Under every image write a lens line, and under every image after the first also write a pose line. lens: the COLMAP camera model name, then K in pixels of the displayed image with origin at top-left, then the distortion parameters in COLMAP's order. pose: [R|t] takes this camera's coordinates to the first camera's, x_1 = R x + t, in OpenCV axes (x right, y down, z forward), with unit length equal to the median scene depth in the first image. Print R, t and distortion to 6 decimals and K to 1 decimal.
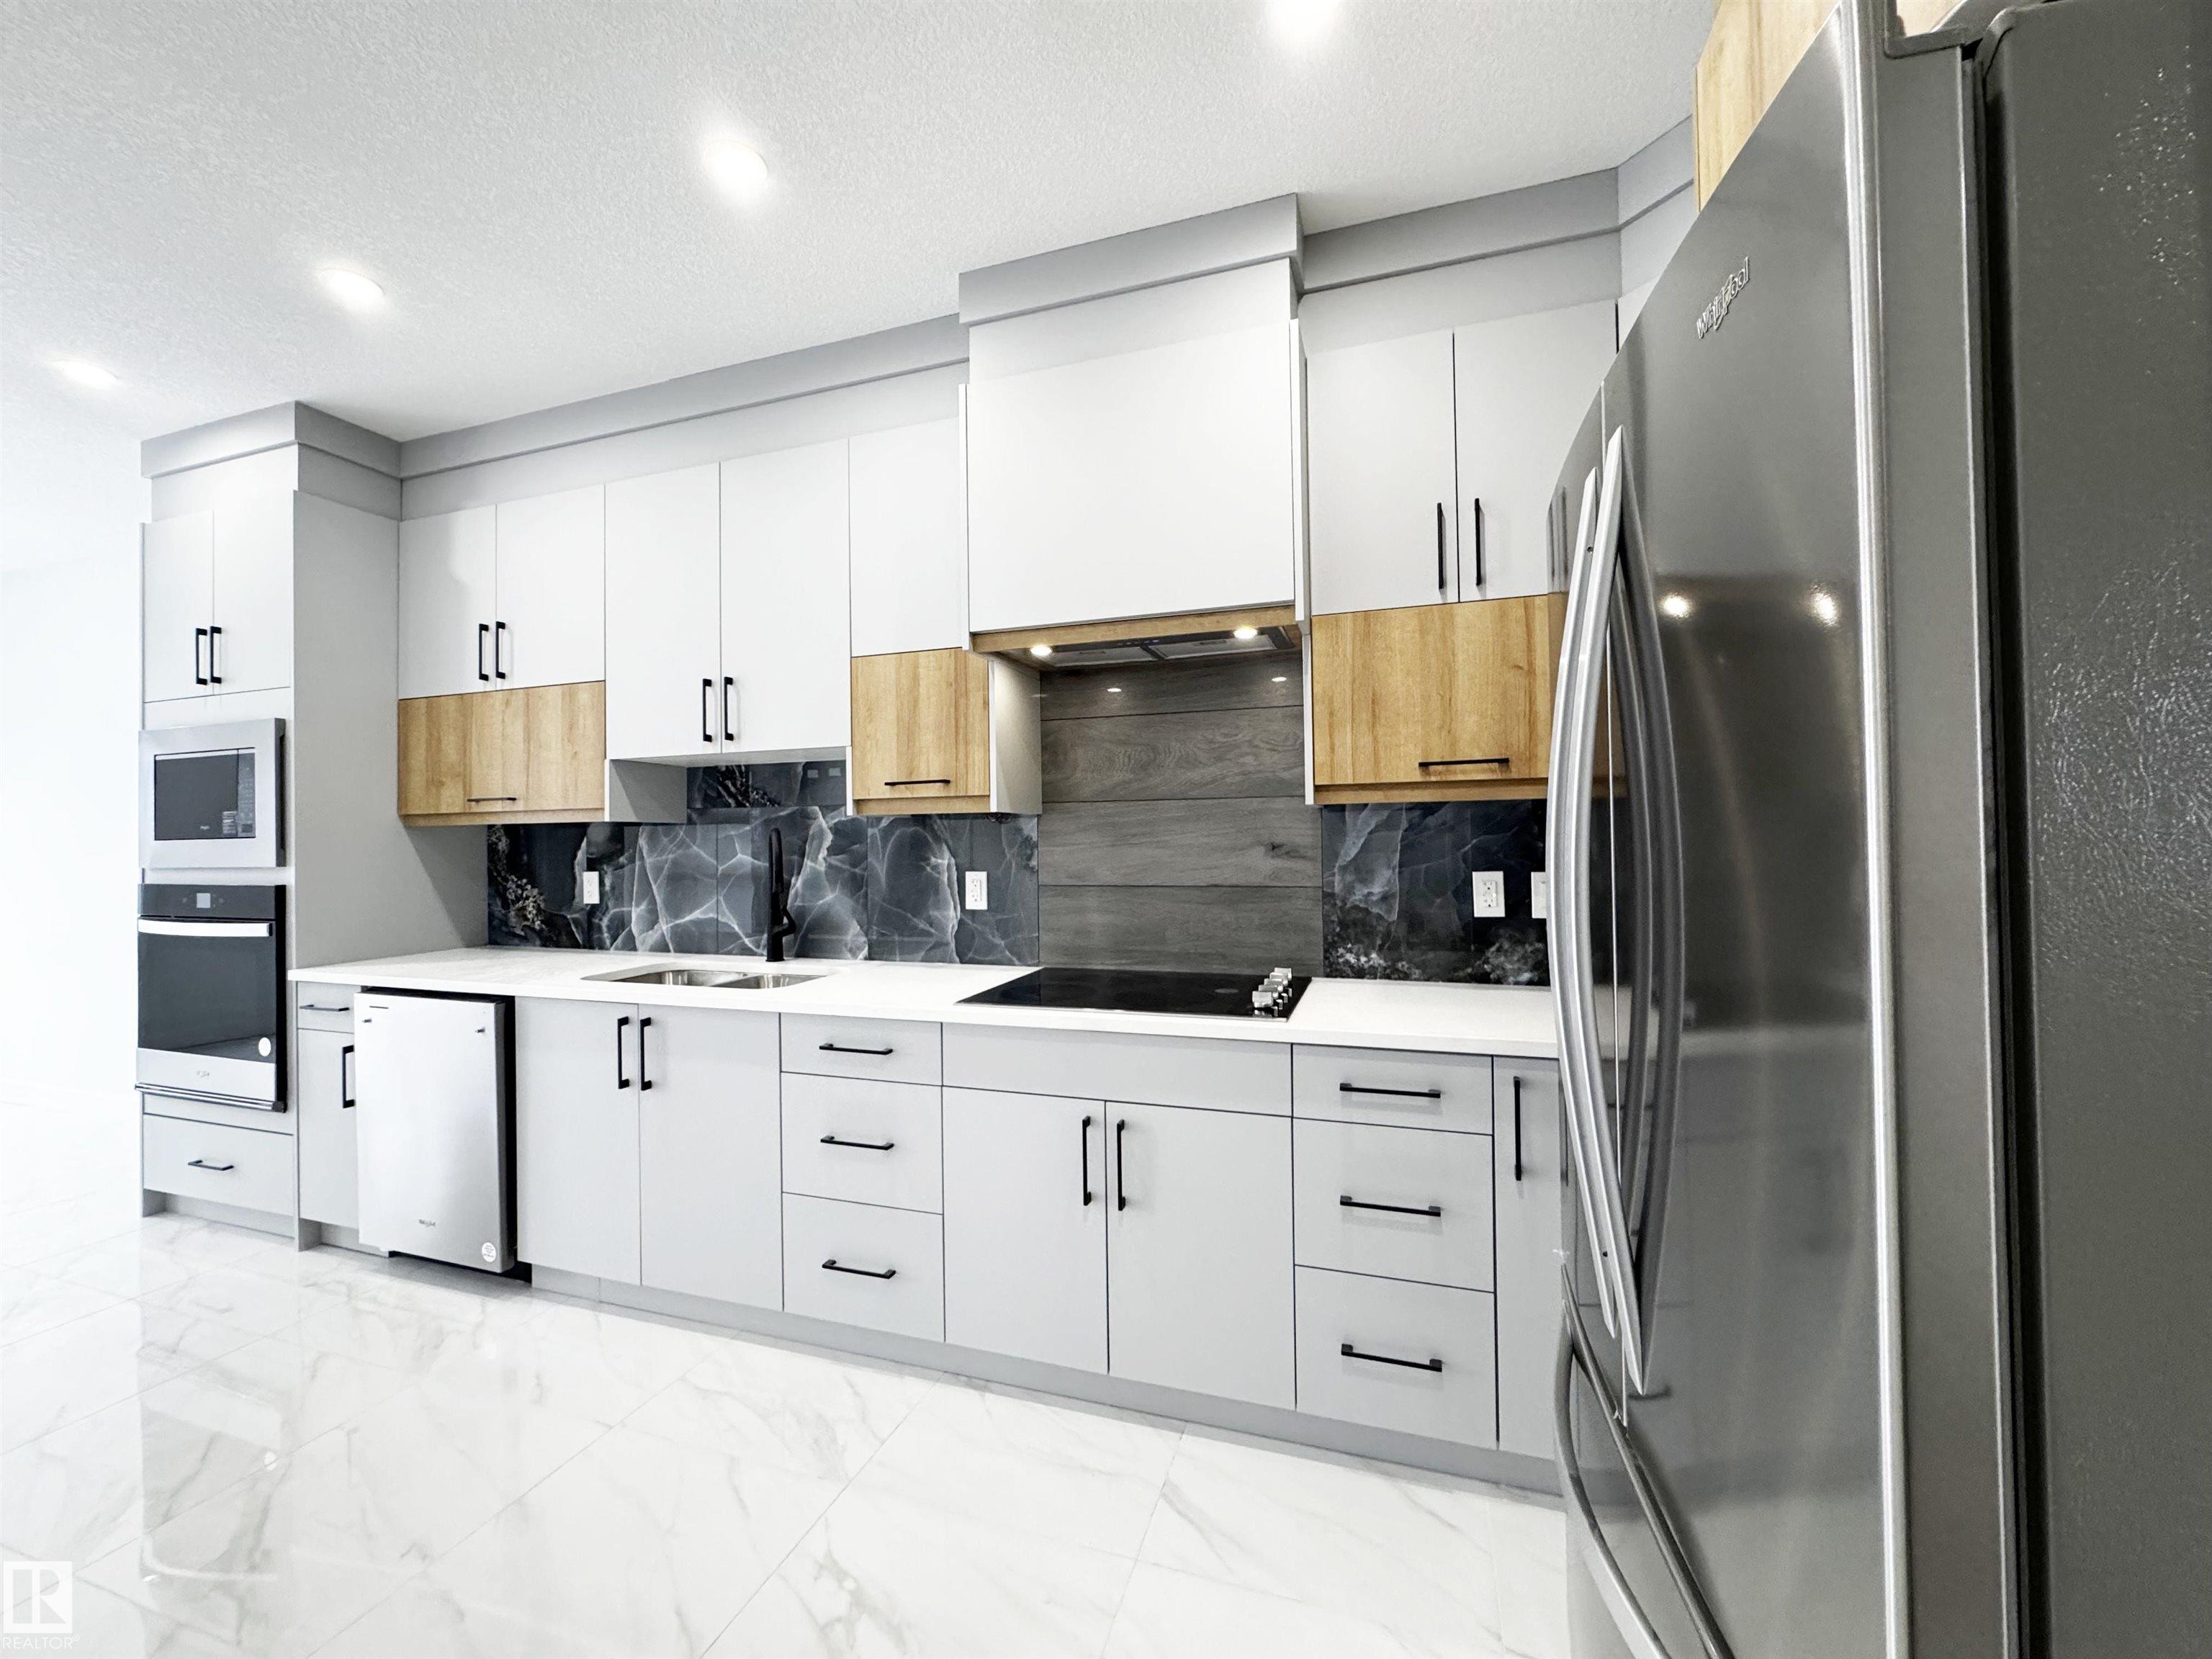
lens RADIAL K [[888.1, 0, 1105.2], [0, 888.1, 827.4], [0, 0, 1]] dist [0.003063, 0.000310]
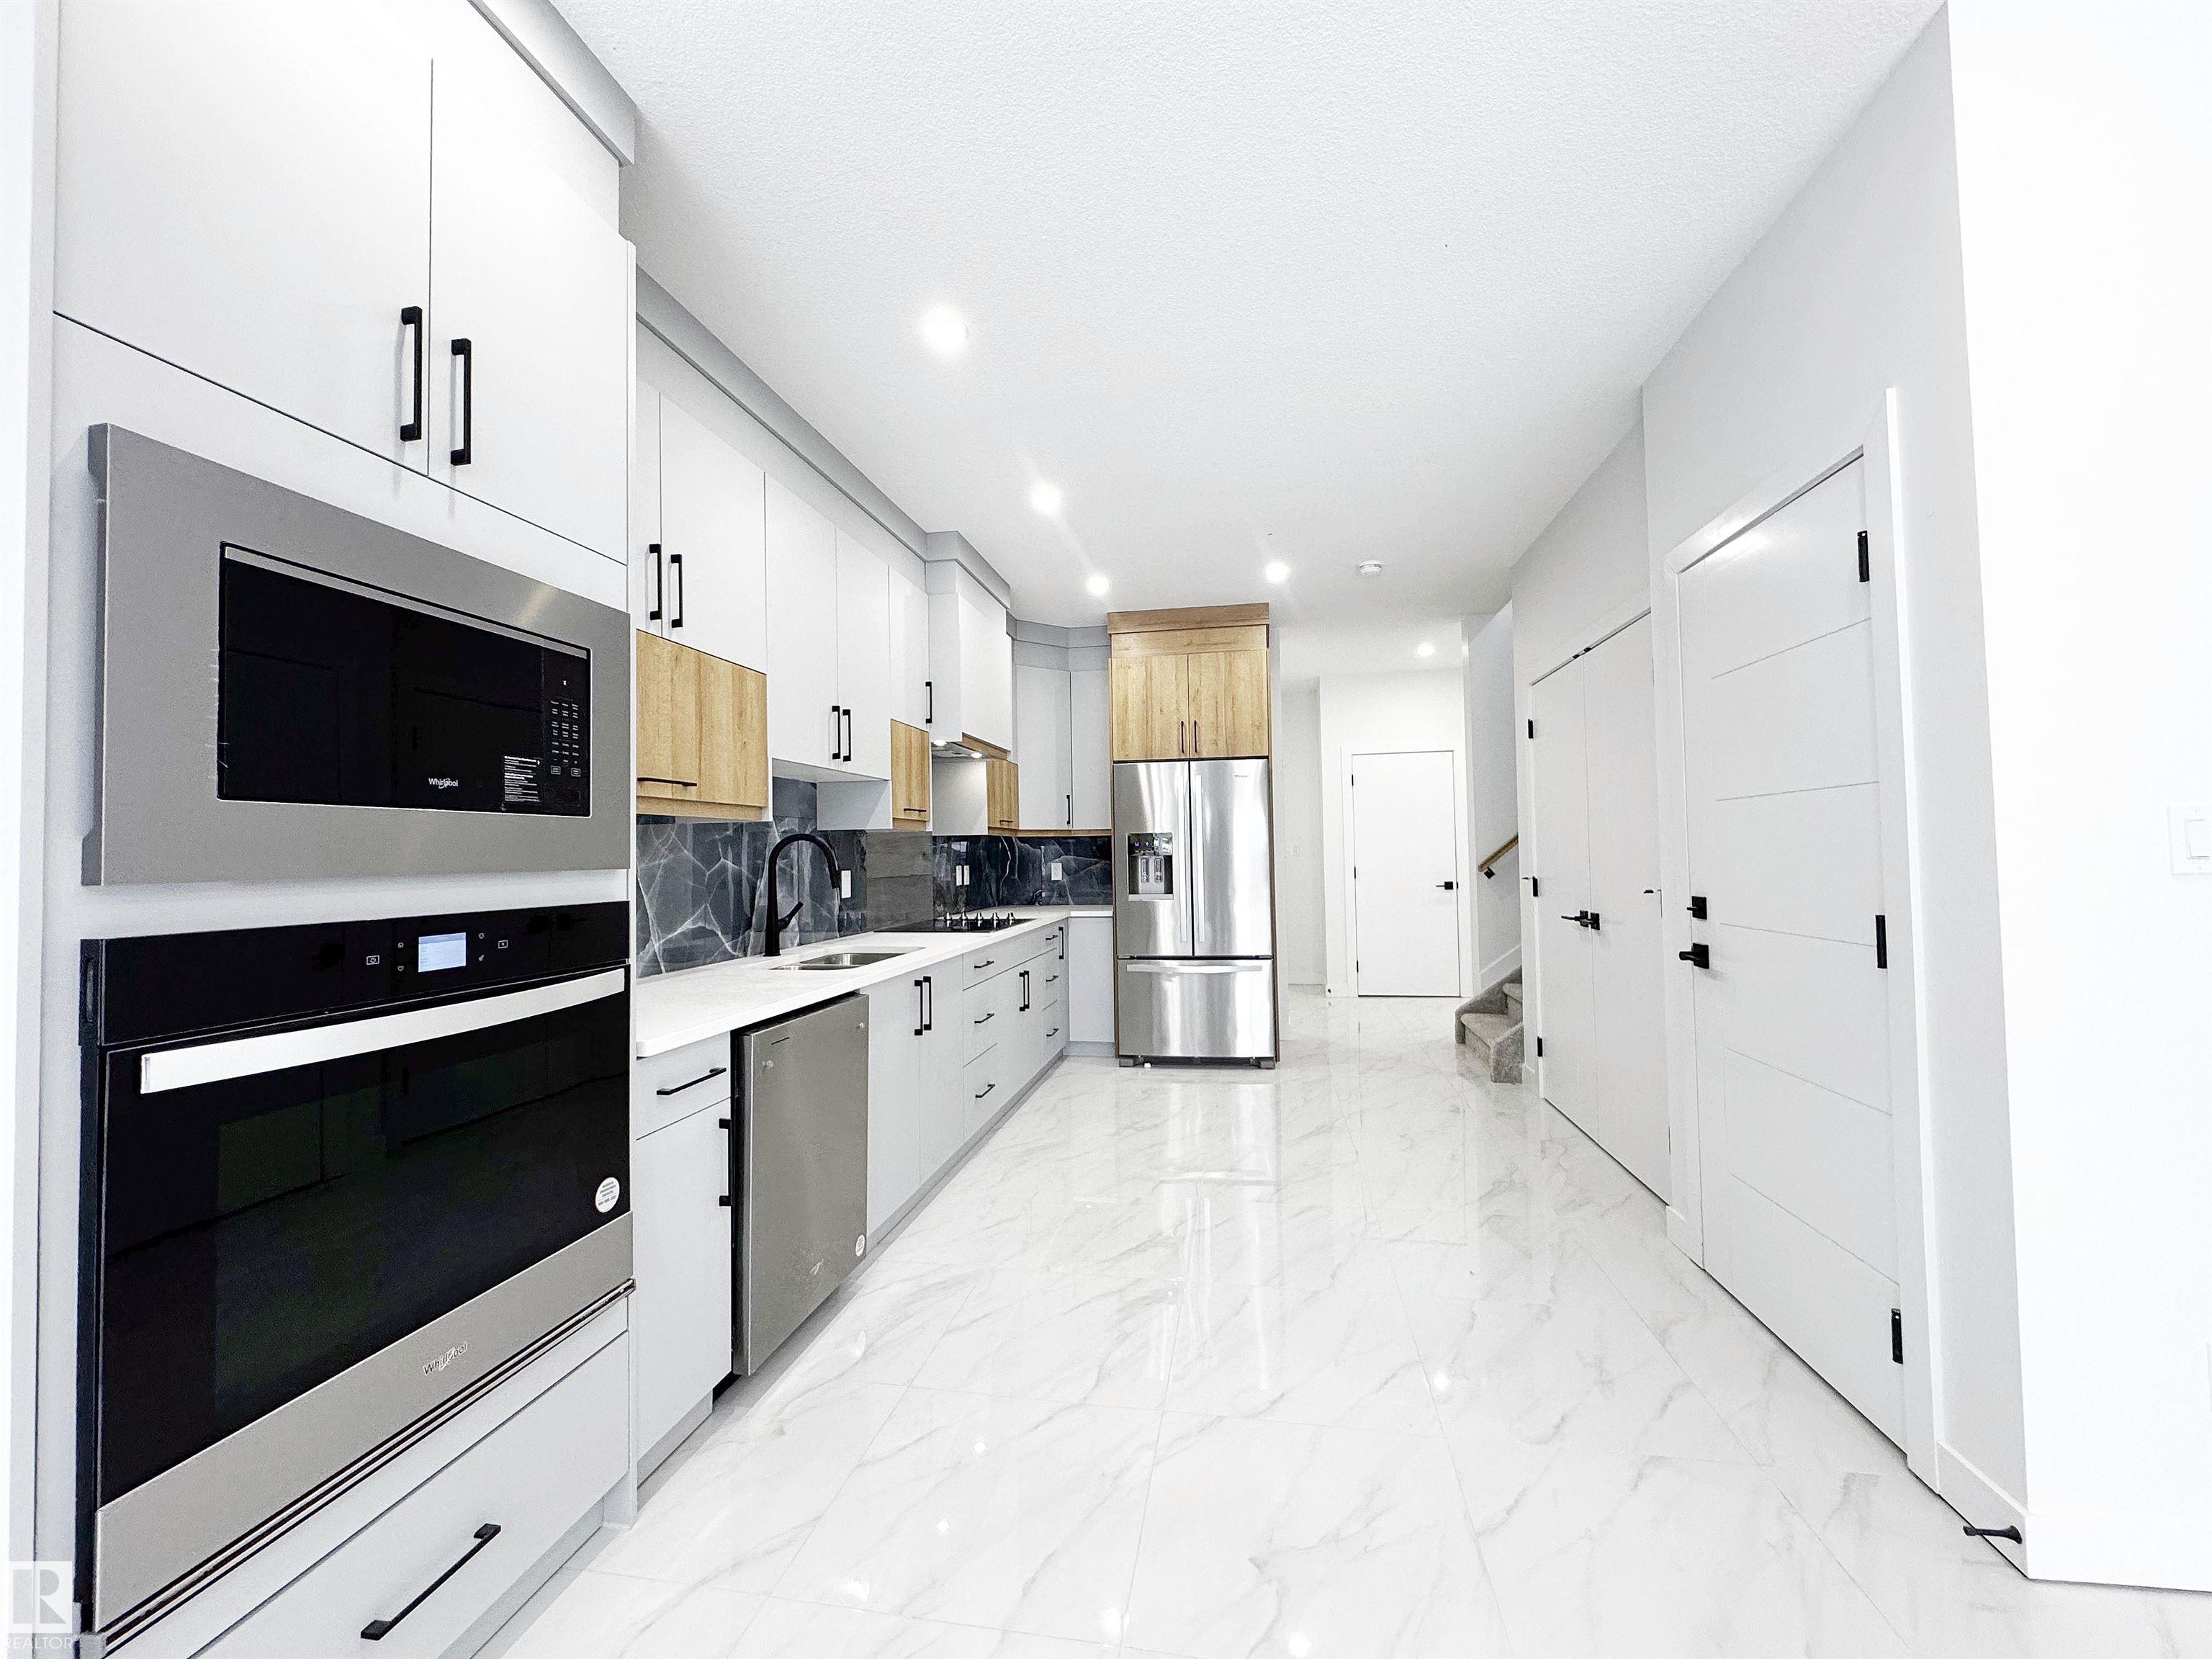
lens RADIAL K [[888.1, 0, 1108.9], [0, 888.1, 830.0], [0, 0, 1]] dist [0.003063, 0.000310]
pose [[-0.156856, 0.042572, 0.986703, -1.499745], [0.005547, 0.999093, -0.042225, 0.043453], [-0.987606, -0.001150, -0.156950, 0.753111]]
